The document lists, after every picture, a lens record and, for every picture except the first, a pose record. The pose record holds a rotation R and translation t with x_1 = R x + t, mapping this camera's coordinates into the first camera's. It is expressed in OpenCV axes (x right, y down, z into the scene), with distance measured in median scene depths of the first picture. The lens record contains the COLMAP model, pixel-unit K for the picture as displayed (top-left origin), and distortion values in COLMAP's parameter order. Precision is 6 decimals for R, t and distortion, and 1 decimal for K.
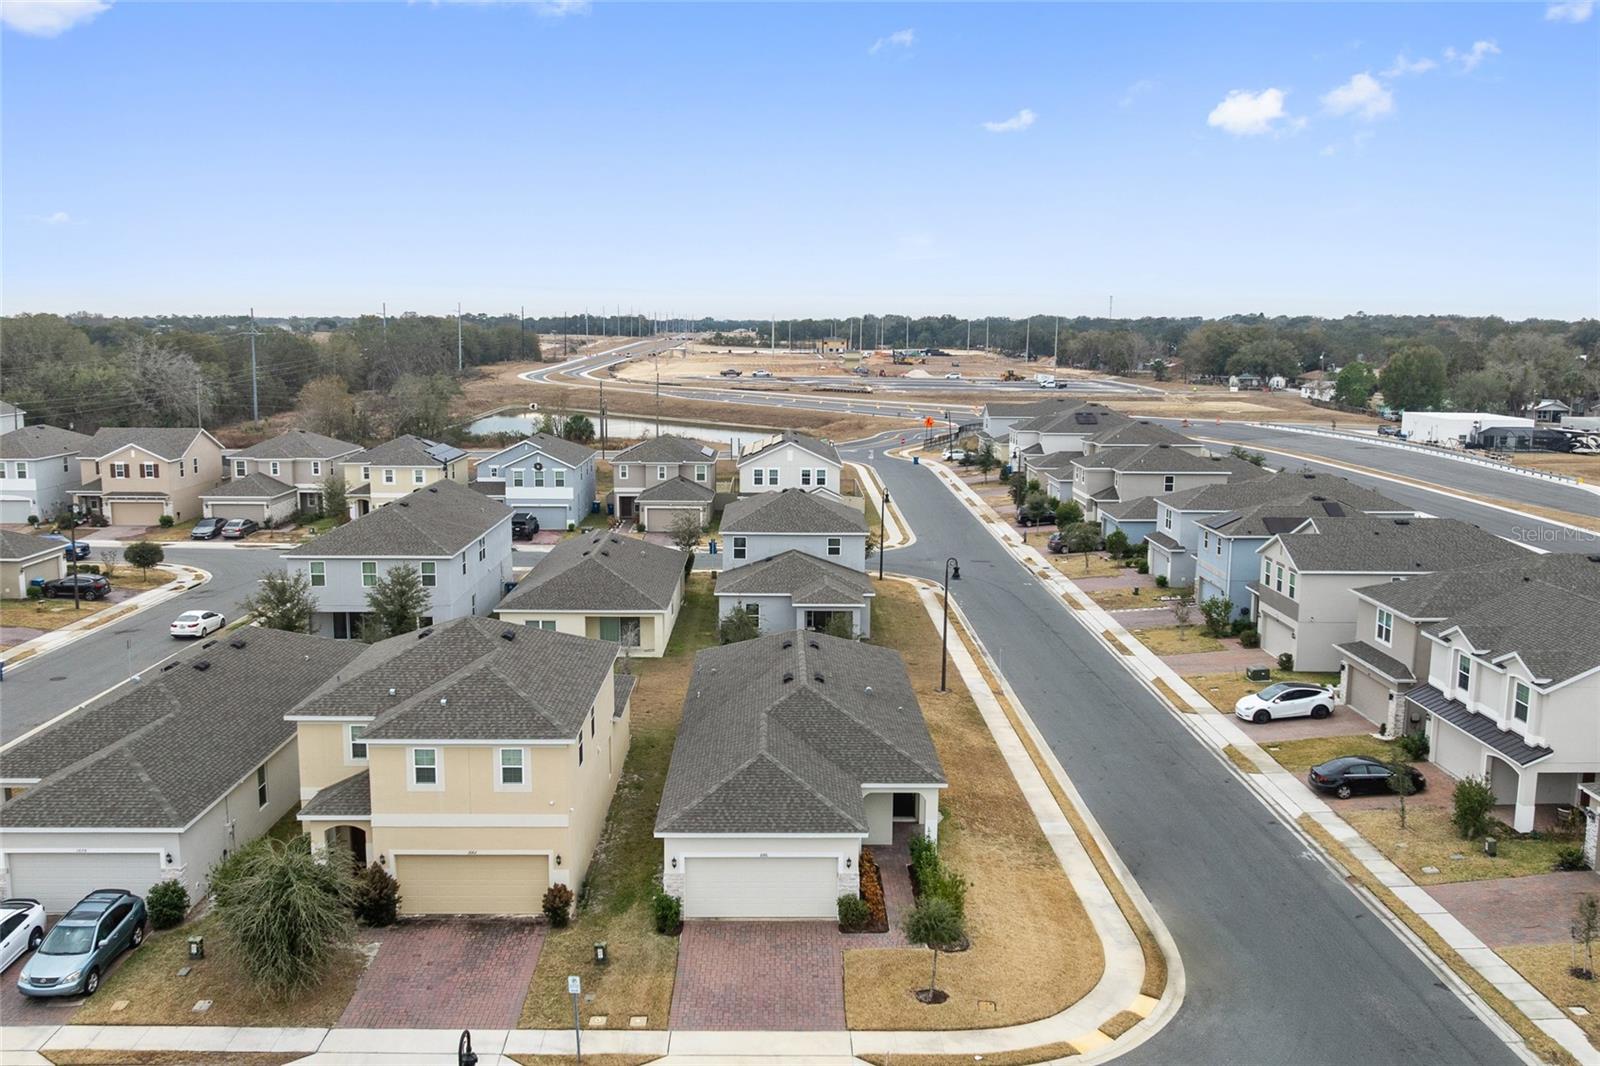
lens RADIAL K [[1360.3, 0, 783.9], [0, 1360.3, 500.5], [0, 0, 1]] dist [-0.003461, -0.022813]
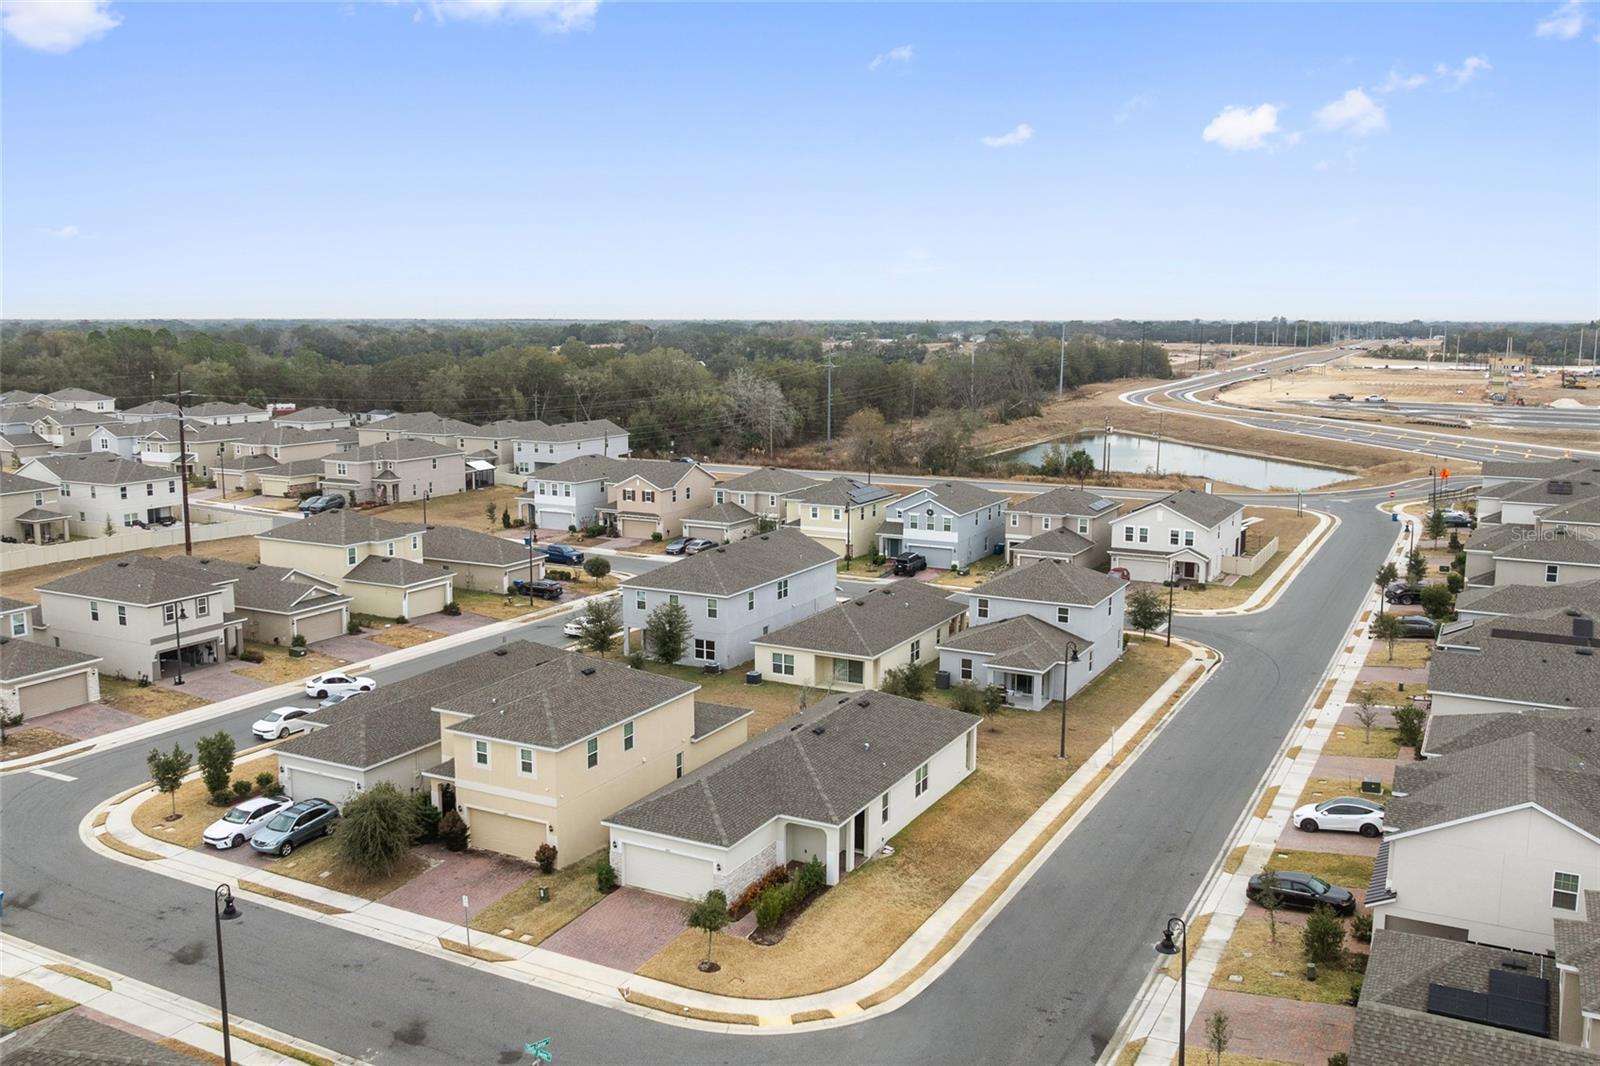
lens RADIAL K [[1360.3, 0, 783.9], [0, 1360.3, 500.5], [0, 0, 1]] dist [-0.003461, -0.022813]
pose [[0.876901, 0.058053, -0.477152, 0.518221], [-0.057963, 0.998207, 0.014924, -0.090426], [0.477163, 0.014570, 0.878694, -0.130556]]
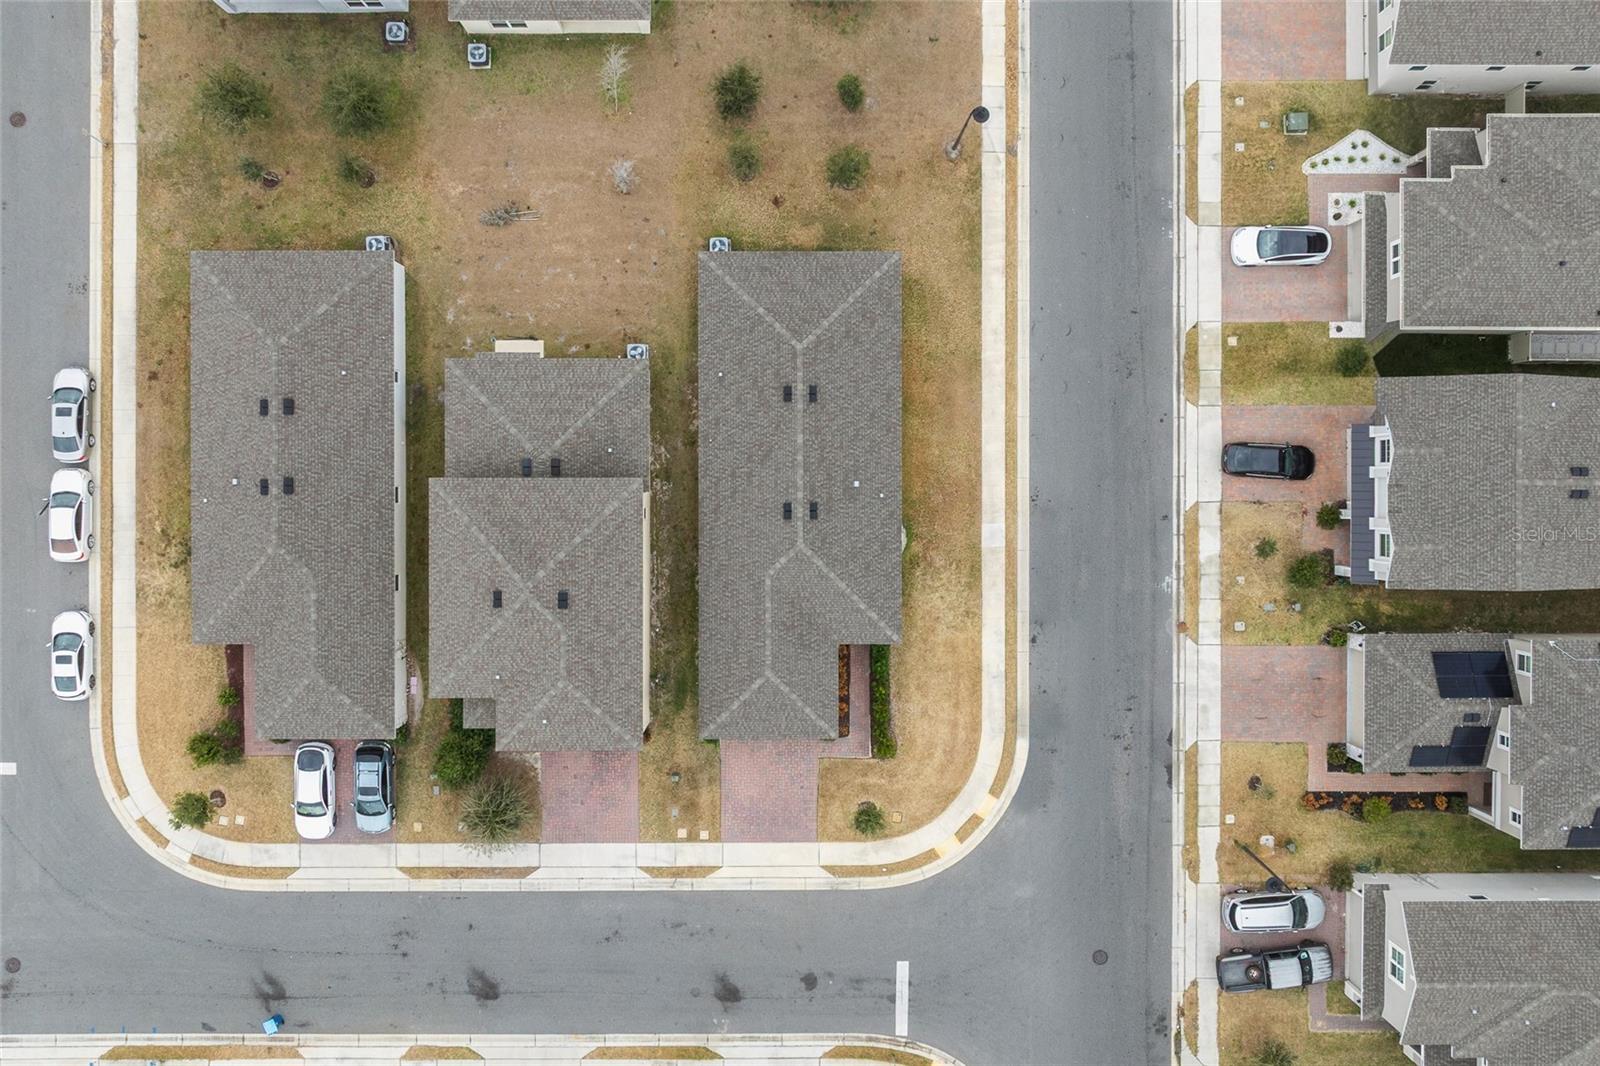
lens RADIAL K [[1360.3, 0, 783.9], [0, 1360.3, 500.5], [0, 0, 1]] dist [-0.003461, -0.022813]
pose [[0.999886, 0.005686, -0.014019, 0.014407], [0.013184, 0.126996, 0.991816, -0.911914], [0.007419, -0.991887, 0.126907, 0.741278]]
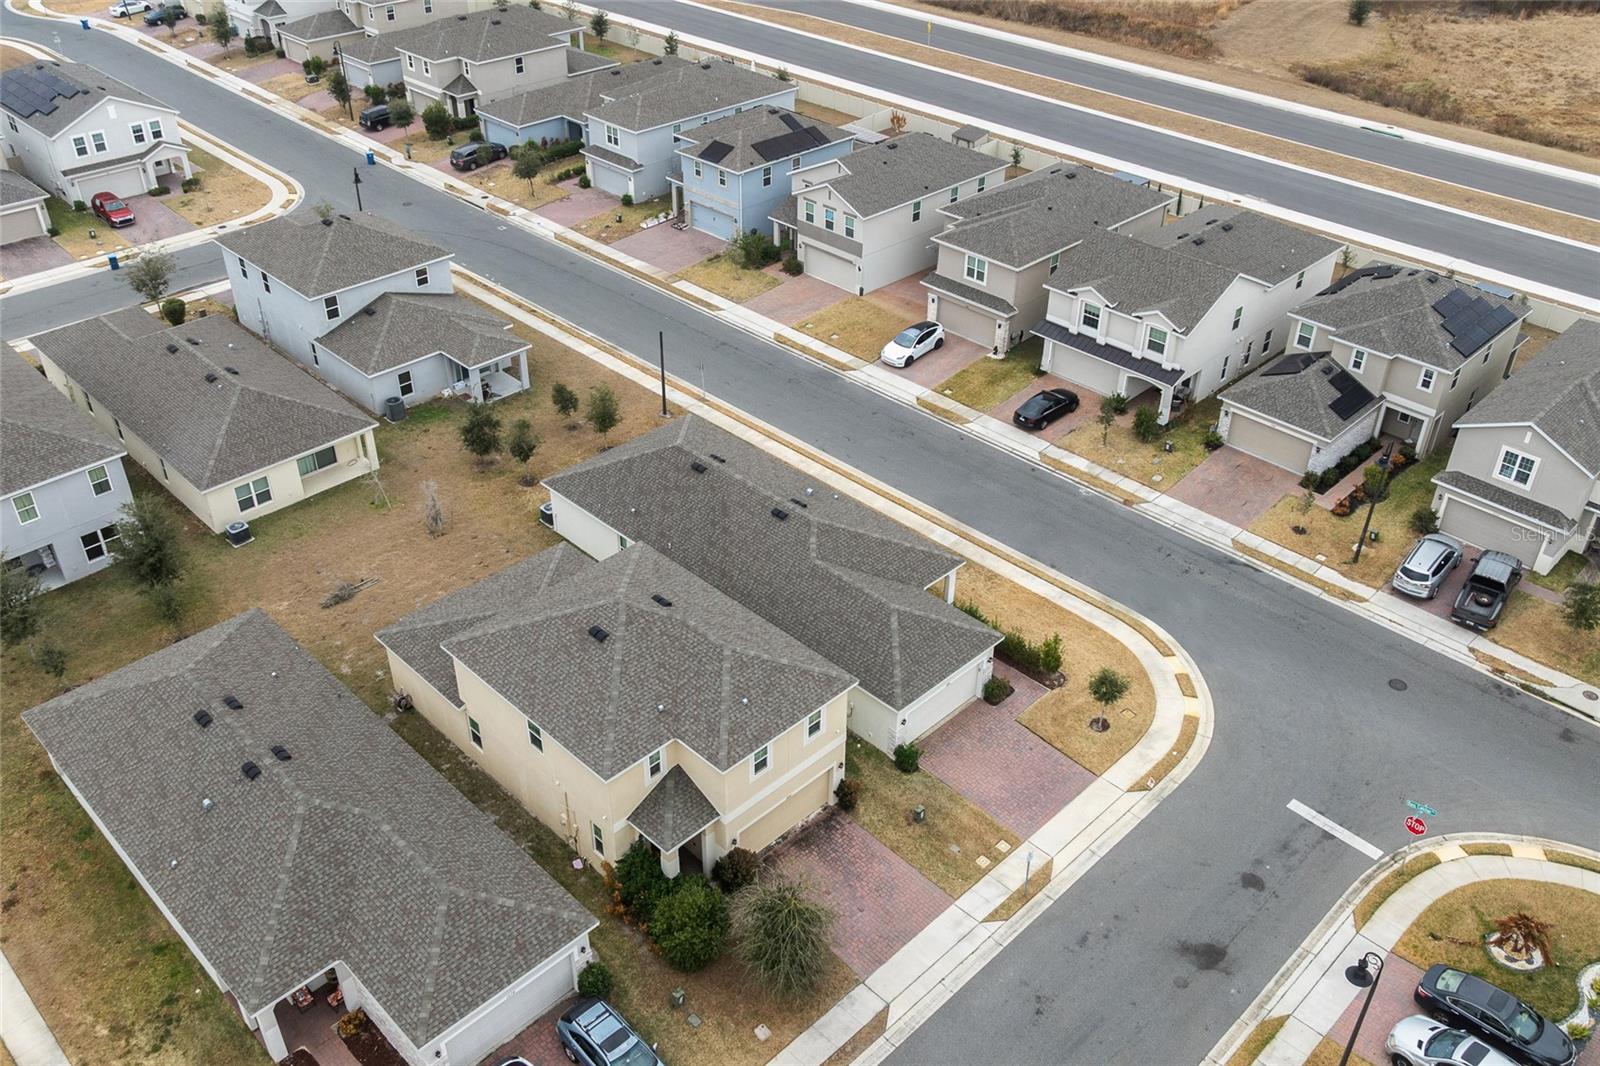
lens RADIAL K [[1350.4, 0, 787.1], [0, 1350.4, 537.6], [0, 0, 1]] dist [-0.007762, -0.022946]
pose [[0.716447, -0.395562, 0.574660, -0.563621], [0.089523, 0.869036, 0.486581, -0.348505], [-0.691873, -0.297164, 0.658031, 0.210920]]
